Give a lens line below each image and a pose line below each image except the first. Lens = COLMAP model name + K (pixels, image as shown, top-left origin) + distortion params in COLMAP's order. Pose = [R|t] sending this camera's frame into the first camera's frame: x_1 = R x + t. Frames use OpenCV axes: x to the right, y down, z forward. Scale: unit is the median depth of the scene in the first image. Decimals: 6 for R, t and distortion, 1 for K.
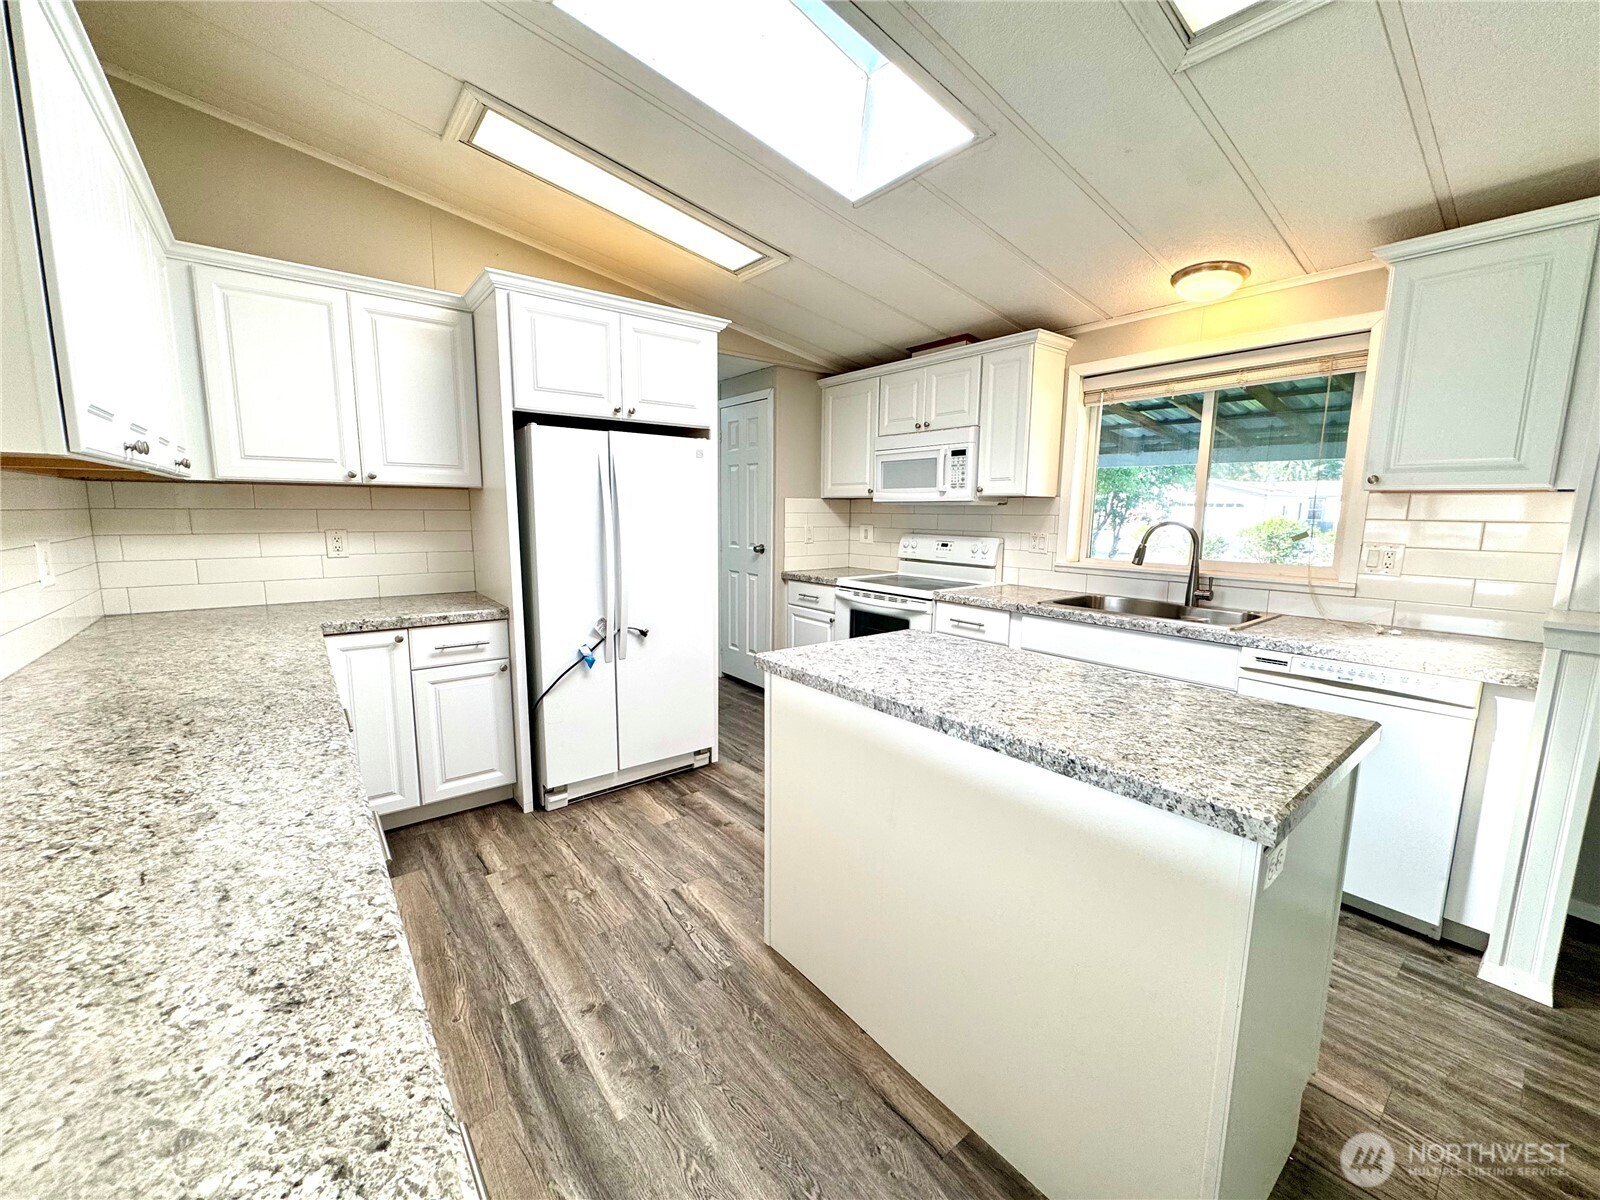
lens RADIAL K [[637.3, 0, 800.0], [0, 637.3, 600.0], [0, 0, 1]] dist [-0.001726, 0.000199]
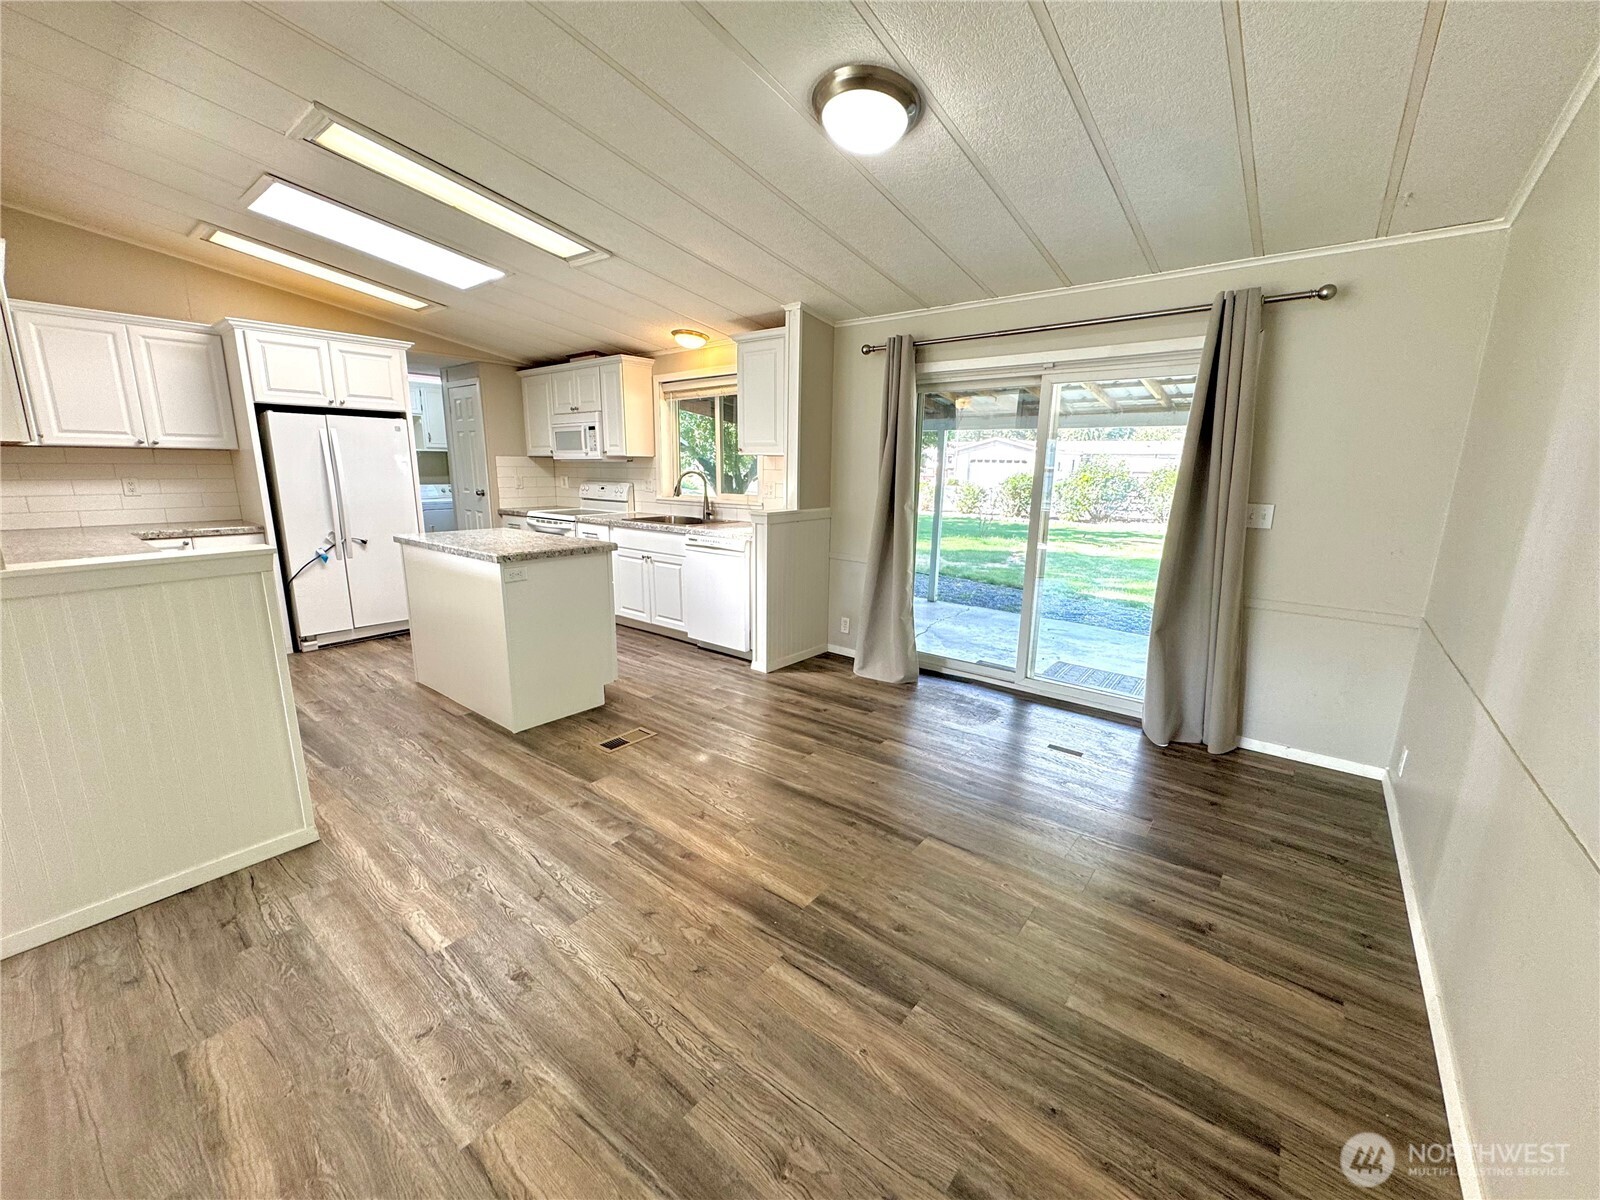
lens RADIAL K [[637.3, 0, 800.0], [0, 637.3, 600.0], [0, 0, 1]] dist [-0.001726, 0.000199]
pose [[0.975890, -0.044034, 0.213773, 0.495370], [0.029556, 0.997077, 0.070455, 0.121565], [-0.216250, -0.062438, 0.974339, -0.842347]]
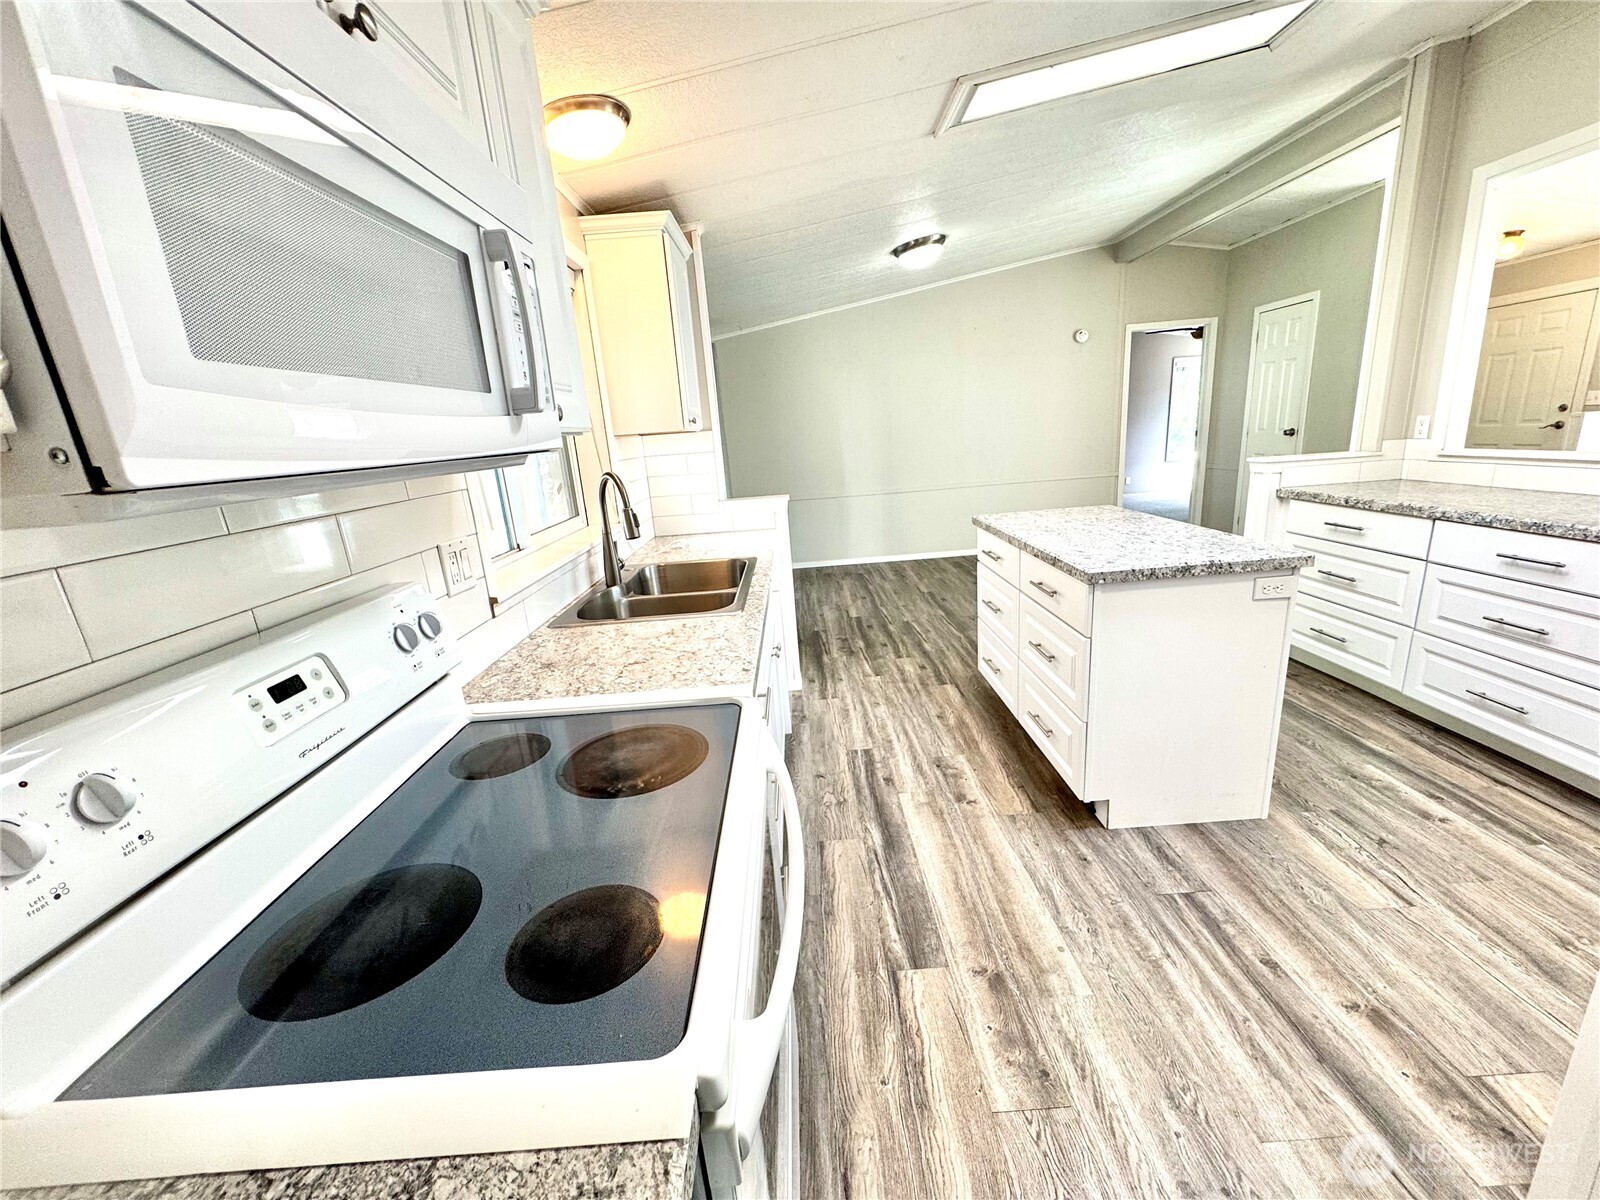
lens RADIAL K [[637.3, 0, 800.0], [0, 637.3, 600.0], [0, 0, 1]] dist [-0.001726, 0.000199]
pose [[-0.786618, -0.112542, 0.607097, -0.032797], [0.153422, 0.916783, 0.368741, -0.230122], [-0.598075, 0.383200, -0.703892, 1.467737]]
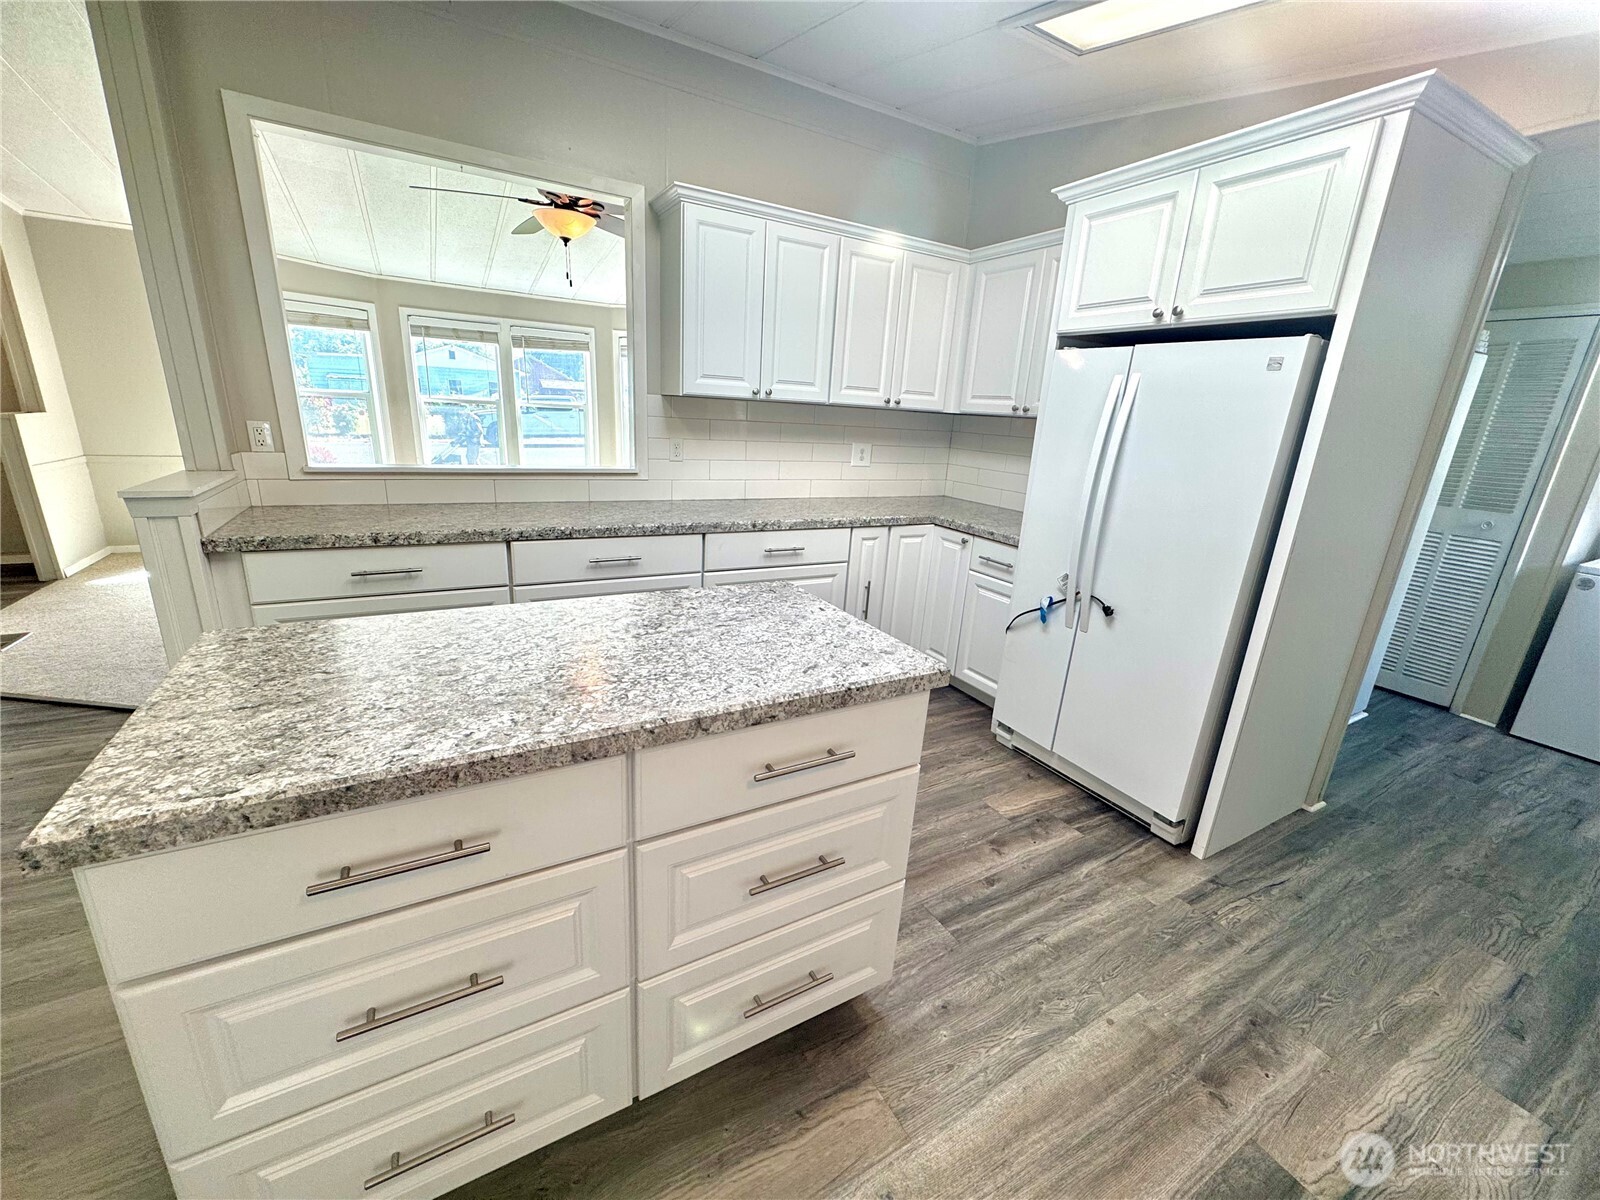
lens RADIAL K [[637.3, 0, 800.0], [0, 637.3, 600.0], [0, 0, 1]] dist [-0.001726, 0.000199]
pose [[-0.155668, 0.264676, -0.951690, 0.568541], [-0.201158, 0.934753, 0.292869, -0.116619], [0.967111, 0.237031, -0.092269, 0.730130]]
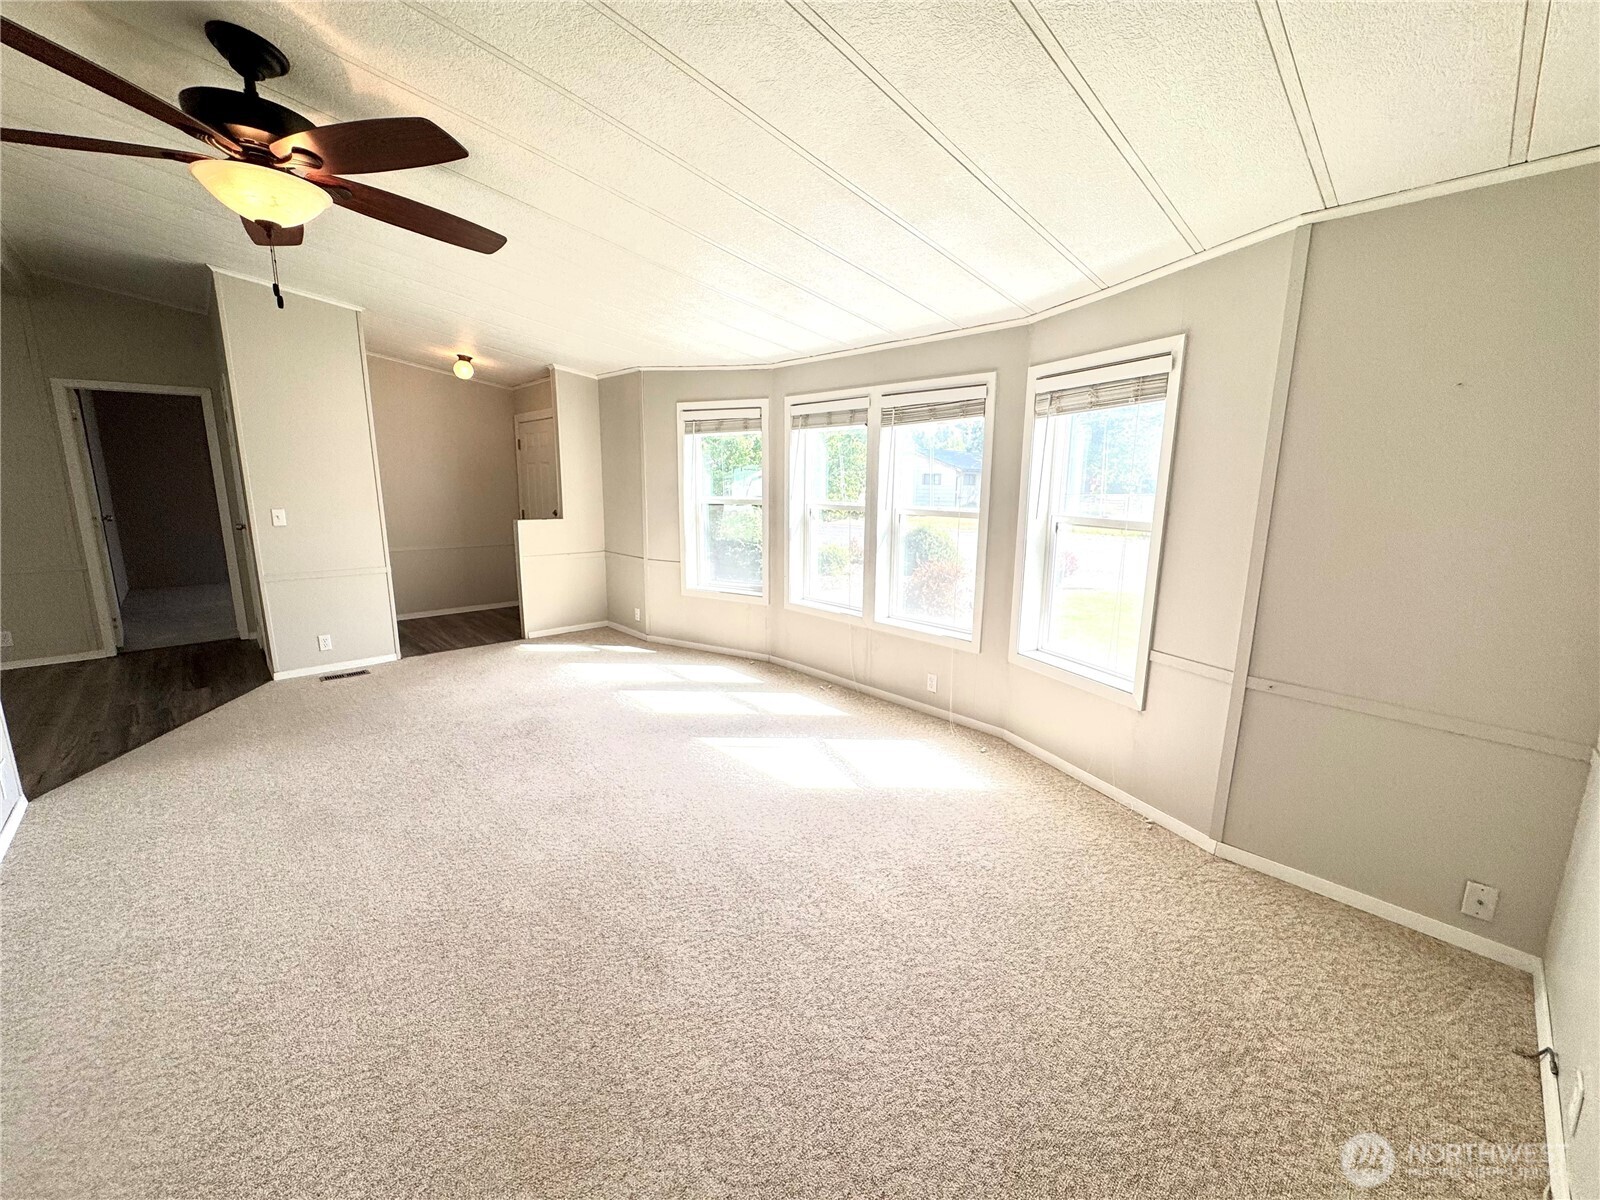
lens RADIAL K [[637.3, 0, 800.0], [0, 637.3, 600.0], [0, 0, 1]] dist [-0.001726, 0.000199]
pose [[-0.996437, -0.007229, -0.084031, -1.295442], [-0.034645, 0.943465, 0.329656, -0.186579], [0.076897, 0.331393, -0.940354, 0.820629]]
